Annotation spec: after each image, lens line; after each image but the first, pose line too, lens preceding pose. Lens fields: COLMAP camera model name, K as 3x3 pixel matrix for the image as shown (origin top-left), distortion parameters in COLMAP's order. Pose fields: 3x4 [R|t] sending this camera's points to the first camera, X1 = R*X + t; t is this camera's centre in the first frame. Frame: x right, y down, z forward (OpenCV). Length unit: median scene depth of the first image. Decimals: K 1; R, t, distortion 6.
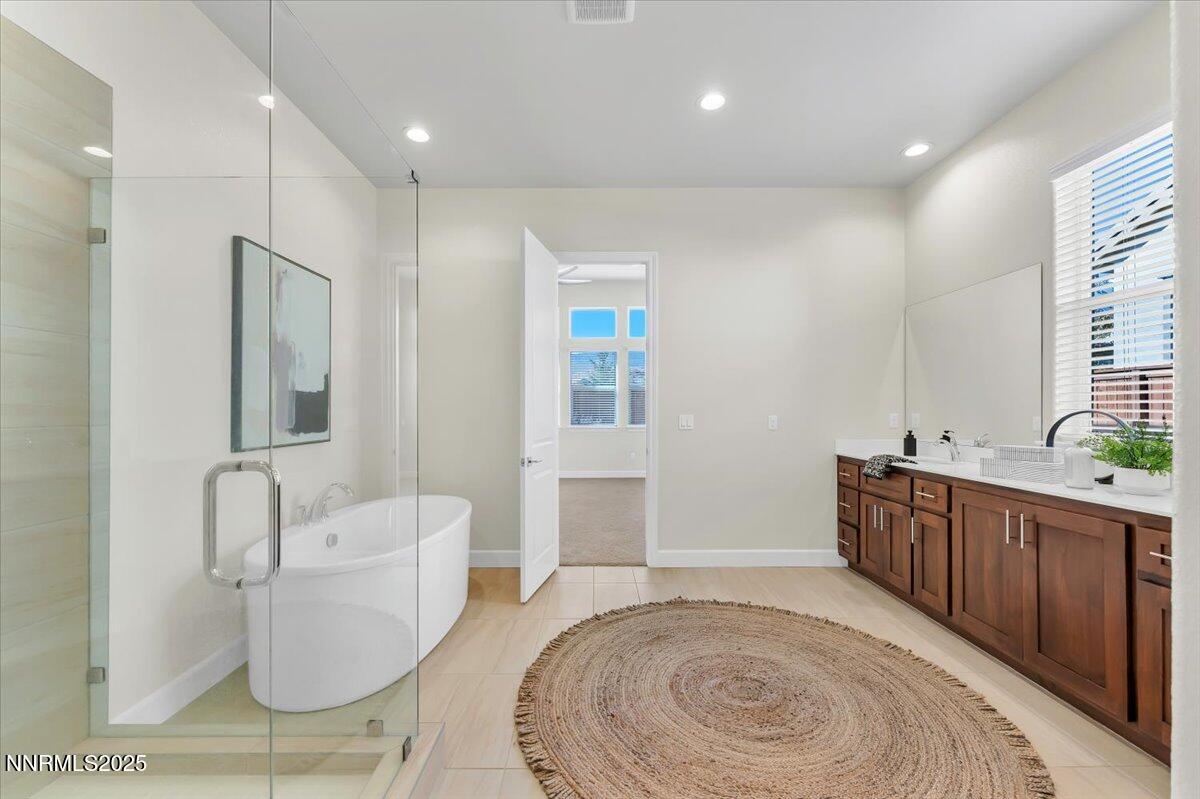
lens RADIAL K [[482.8, 0, 593.2], [0, 482.8, 408.2], [0, 0, 1]] dist [-0.000939, -0.000021]
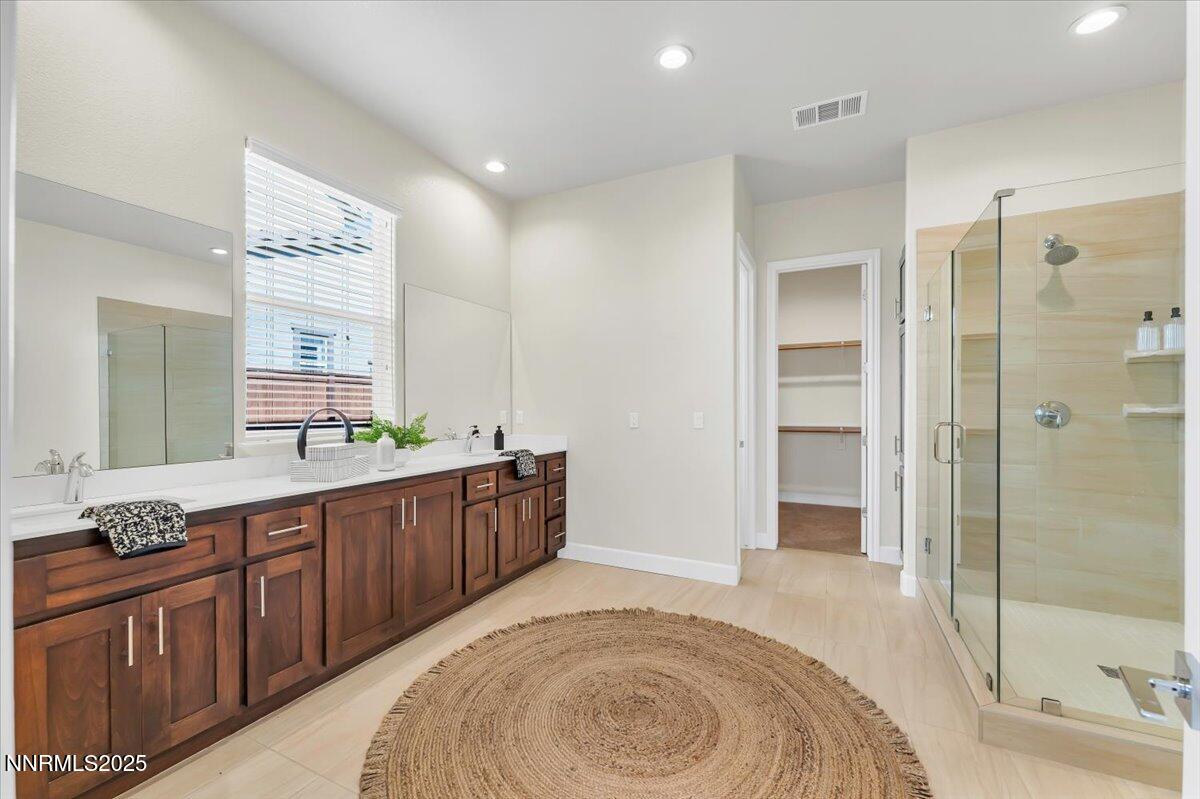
lens RADIAL K [[482.8, 0, 593.2], [0, 482.8, 408.2], [0, 0, 1]] dist [-0.000939, -0.000021]
pose [[-0.898948, -0.002660, 0.438048, -0.011978], [-0.003301, 0.999994, -0.000703, 0.003984], [-0.438043, -0.002078, -0.898951, 1.888931]]
